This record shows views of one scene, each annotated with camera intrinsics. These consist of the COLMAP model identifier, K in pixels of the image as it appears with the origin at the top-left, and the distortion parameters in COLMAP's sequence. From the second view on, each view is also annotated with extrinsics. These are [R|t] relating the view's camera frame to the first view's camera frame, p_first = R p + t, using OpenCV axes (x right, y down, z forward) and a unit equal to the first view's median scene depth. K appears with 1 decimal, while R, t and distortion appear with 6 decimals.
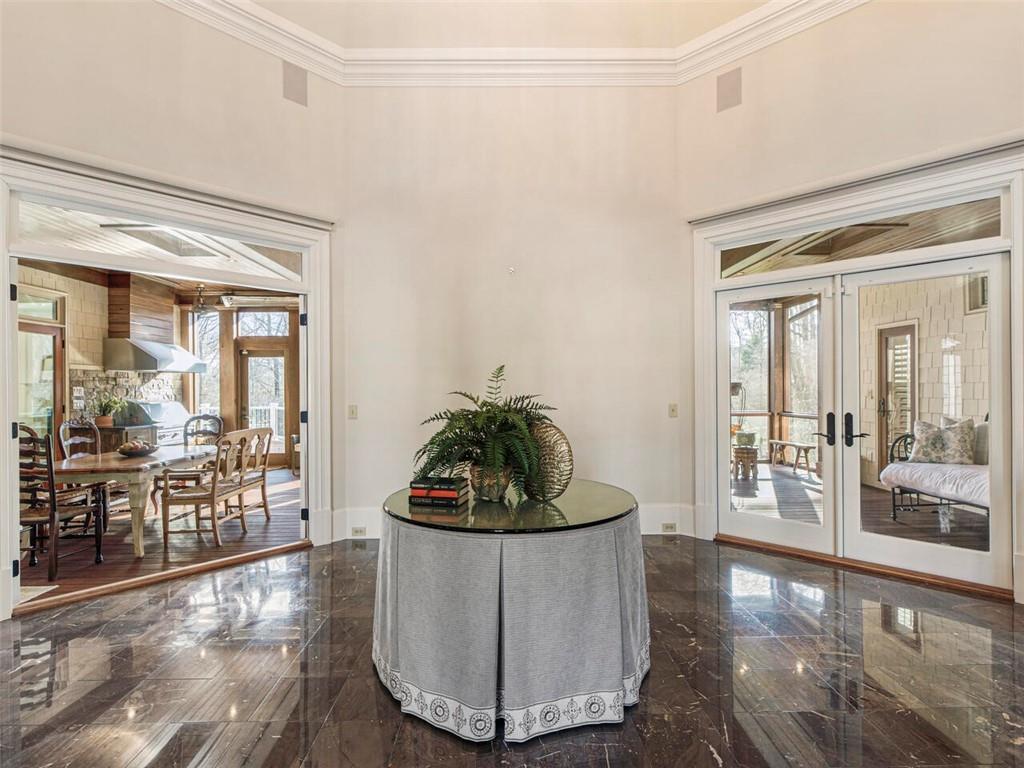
lens RADIAL K [[514.5, 0, 514.3], [0, 514.5, 388.3], [0, 0, 1]] dist [-0.003500, -0.000288]
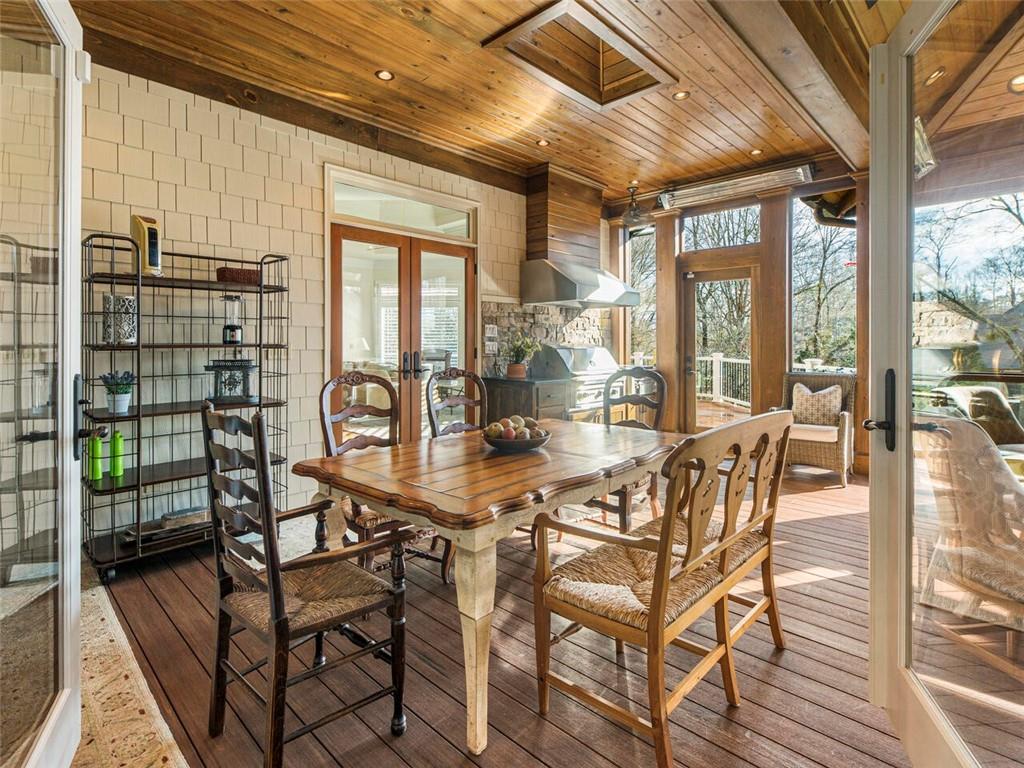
lens RADIAL K [[515.7, 0, 510.3], [0, 515.7, 344.2], [0, 0, 1]] dist [-0.002774, -0.000119]
pose [[0.706422, 0.006431, -0.707761, -0.246508], [-0.001763, 0.999972, 0.007326, 0.017772], [0.707788, -0.003927, 0.706414, 0.411478]]
